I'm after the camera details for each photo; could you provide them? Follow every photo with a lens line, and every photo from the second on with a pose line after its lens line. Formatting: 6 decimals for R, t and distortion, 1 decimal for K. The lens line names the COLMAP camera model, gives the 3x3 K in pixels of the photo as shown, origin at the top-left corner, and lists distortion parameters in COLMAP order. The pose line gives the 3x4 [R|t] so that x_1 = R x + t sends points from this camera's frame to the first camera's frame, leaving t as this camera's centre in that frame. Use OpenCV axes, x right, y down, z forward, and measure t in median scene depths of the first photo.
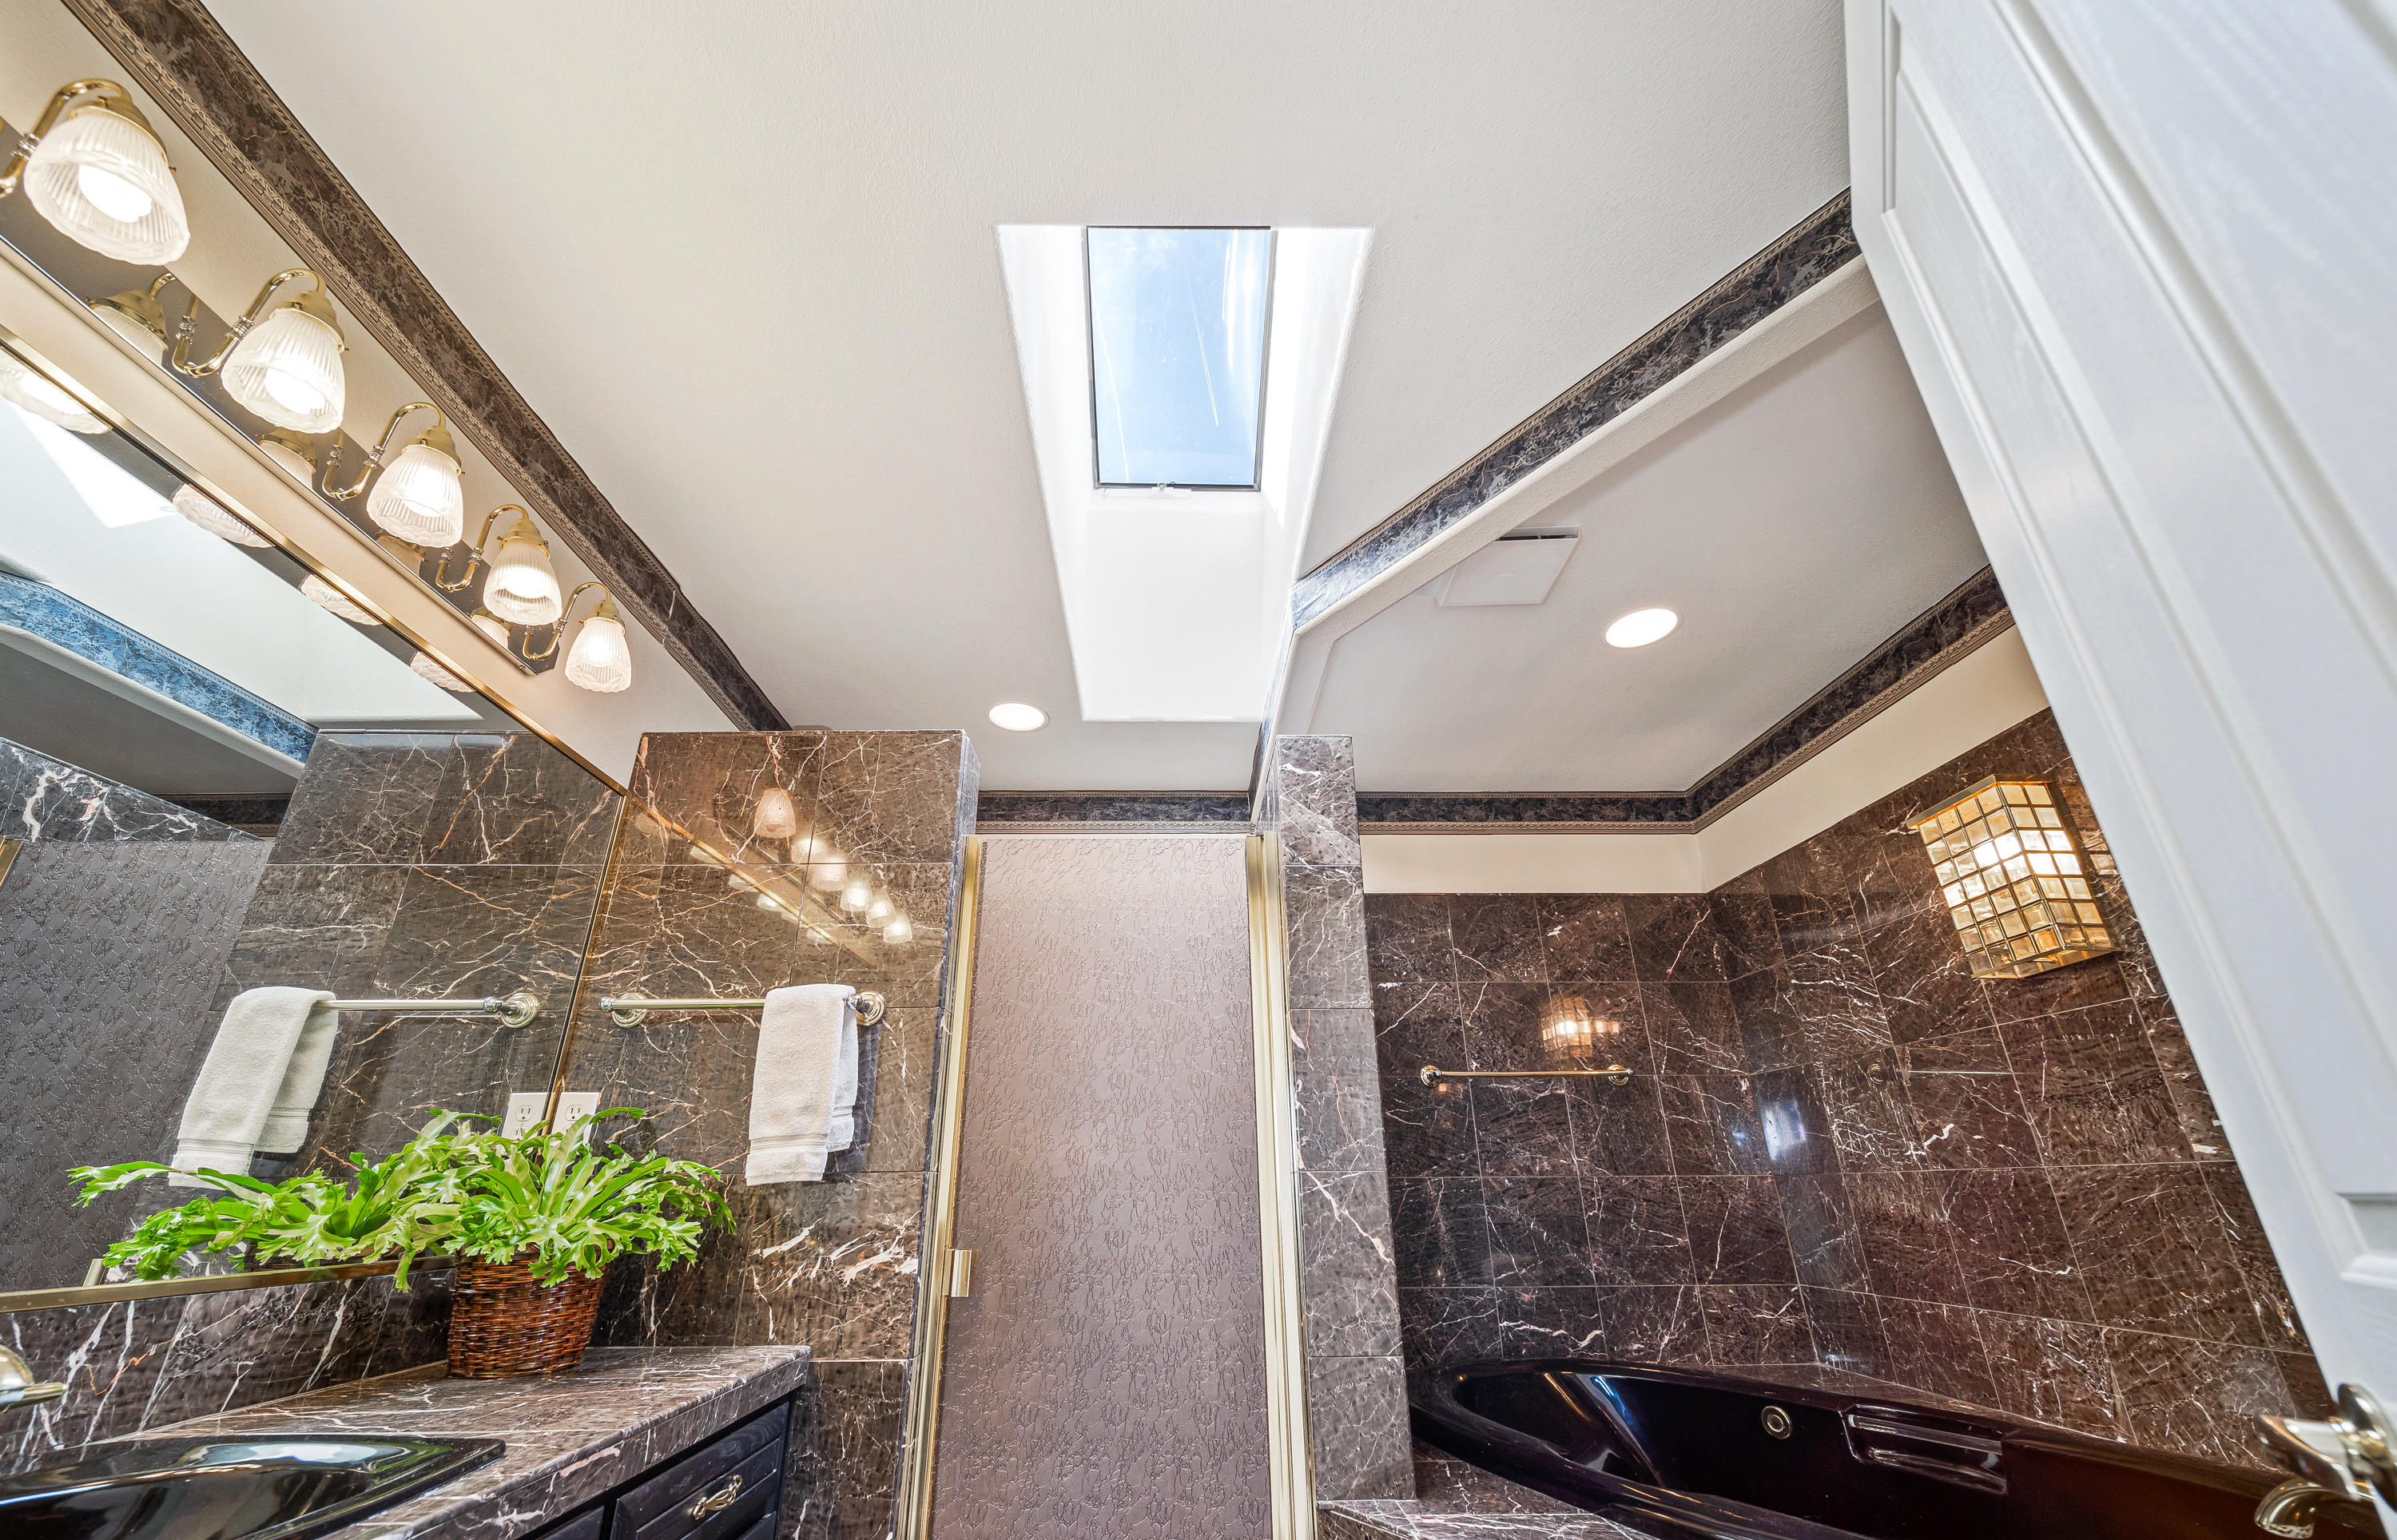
lens RADIAL K [[956.7, 0, 1192.3], [0, 956.7, 765.7], [0, 0, 1]] dist [0.000389, 0.000024]
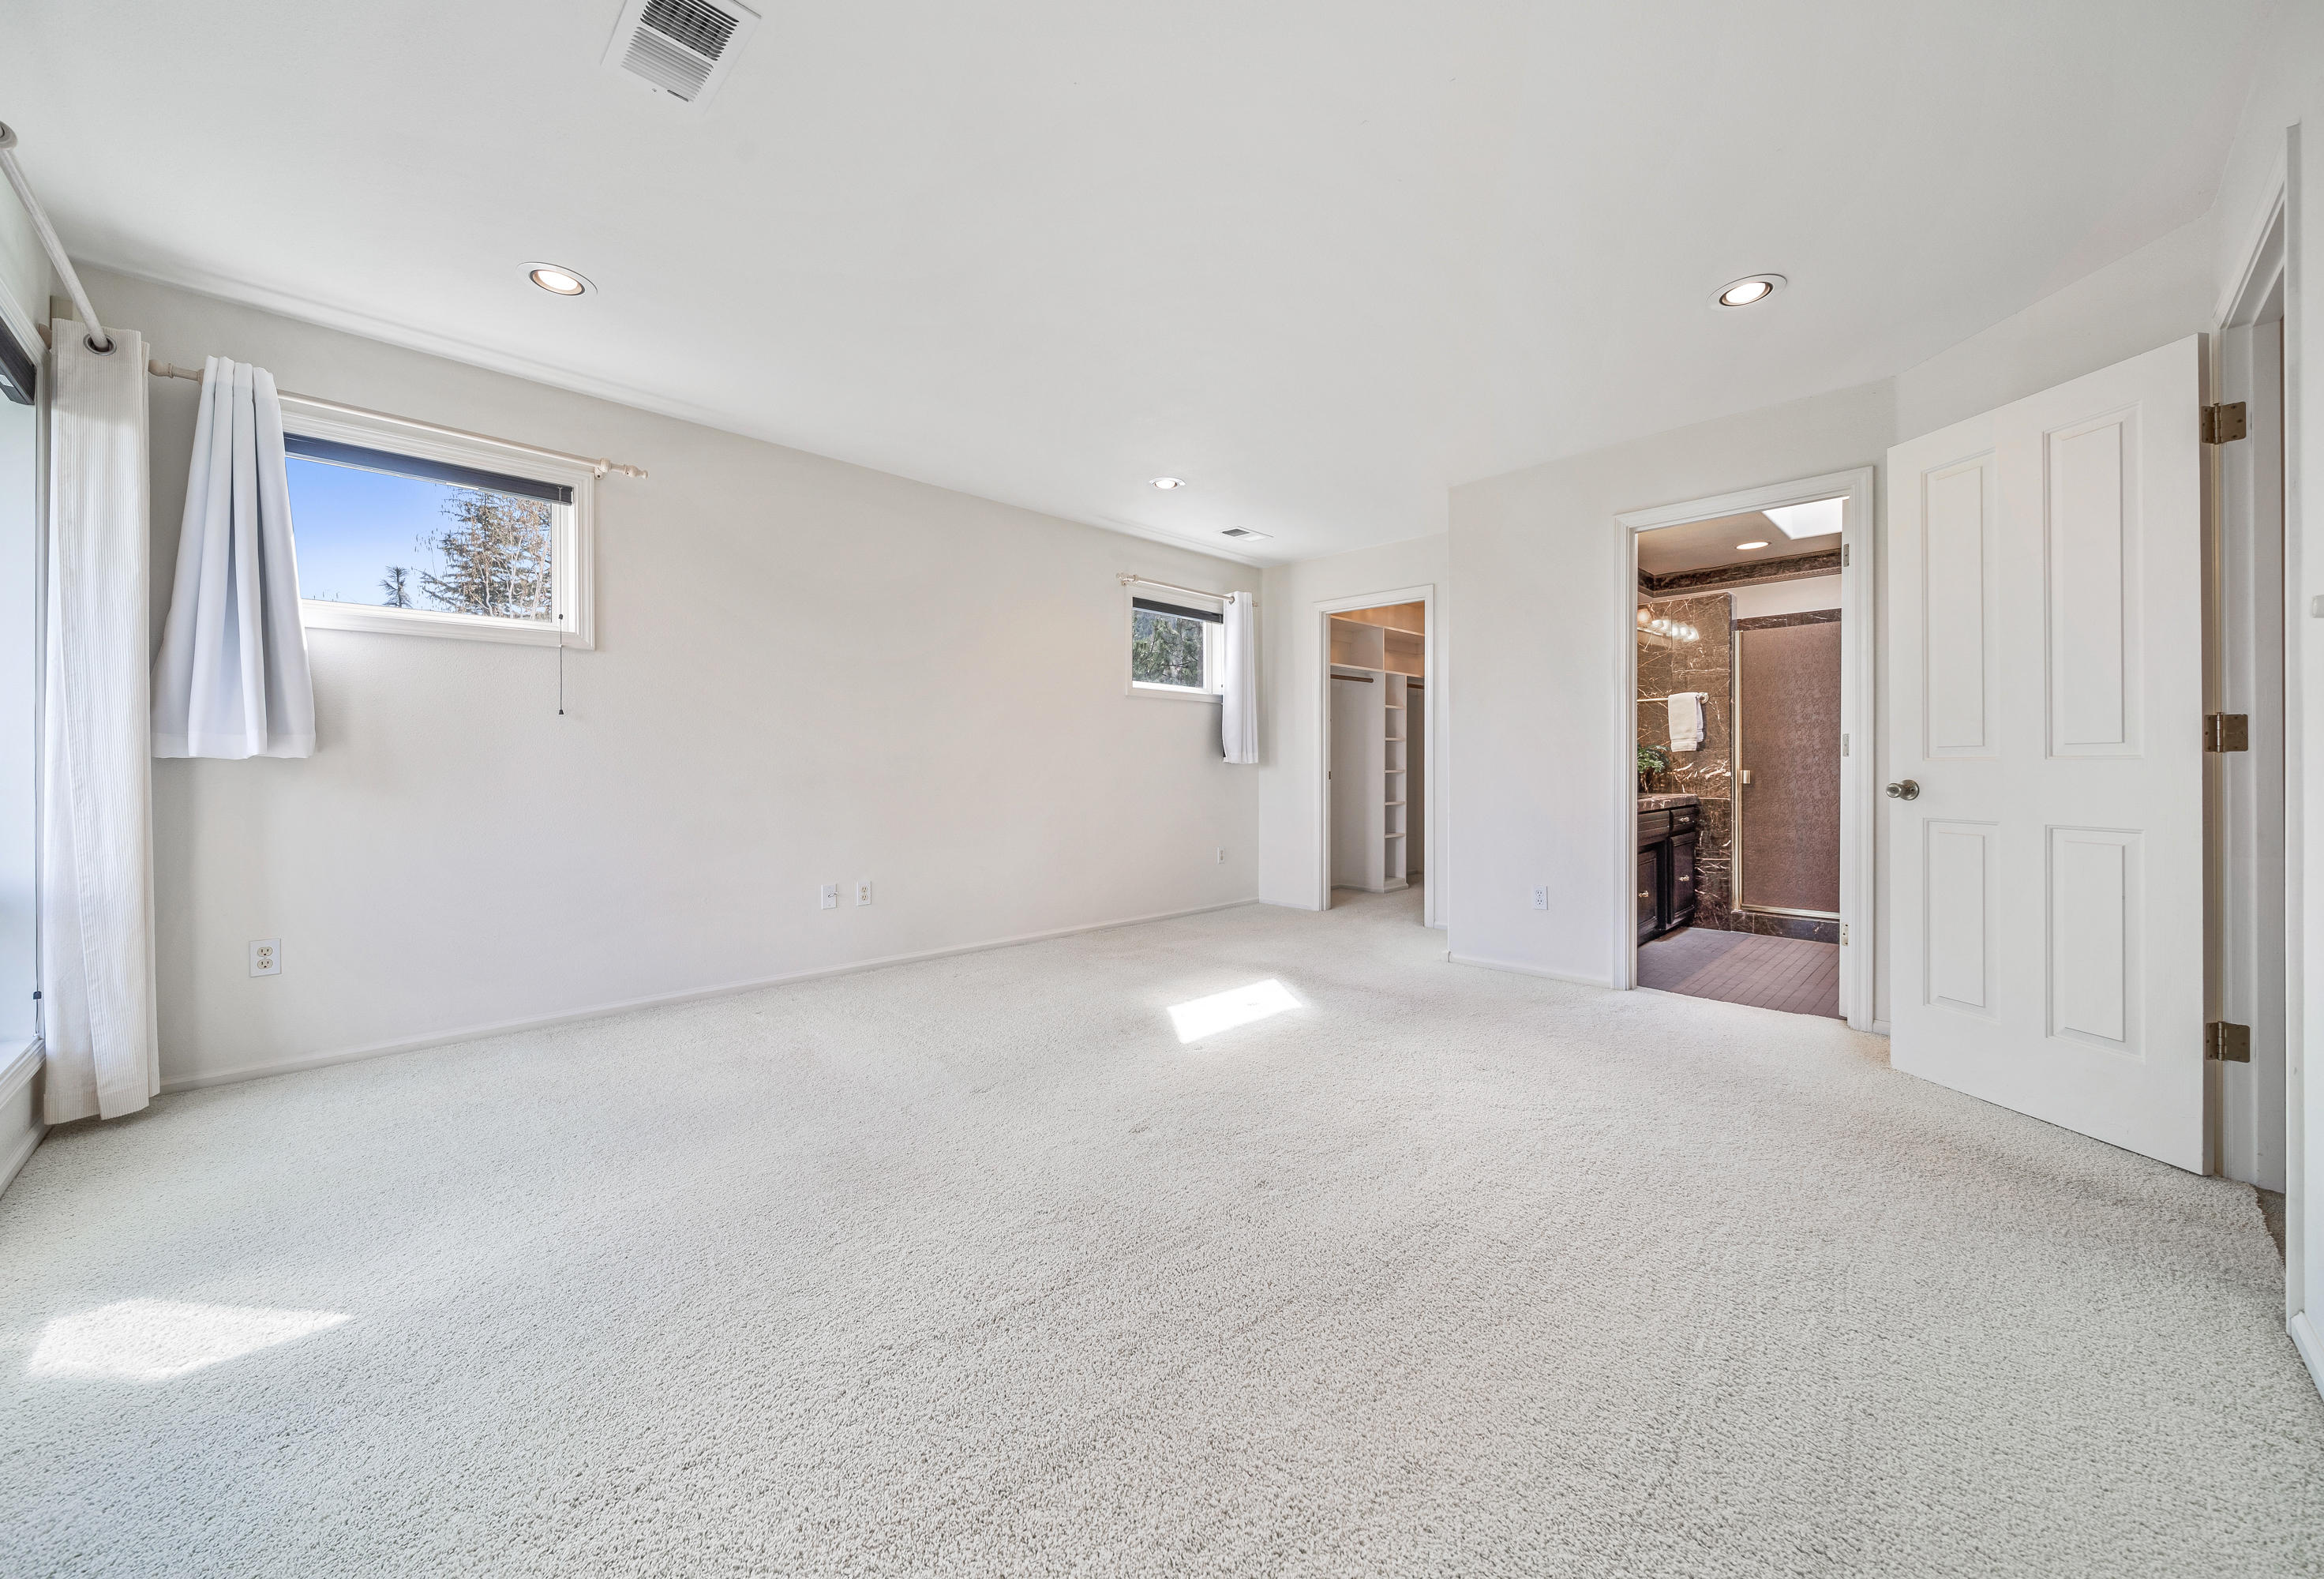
lens RADIAL K [[864.1, 0, 1155.6], [0, 864.1, 774.8], [0, 0, 1]] dist [0.000901, 0.000020]
pose [[0.689713, 0.009414, -0.724022, 0.486948], [0.290771, 0.912150, 0.288852, -0.884488], [0.663135, -0.409749, 0.626384, -2.120276]]
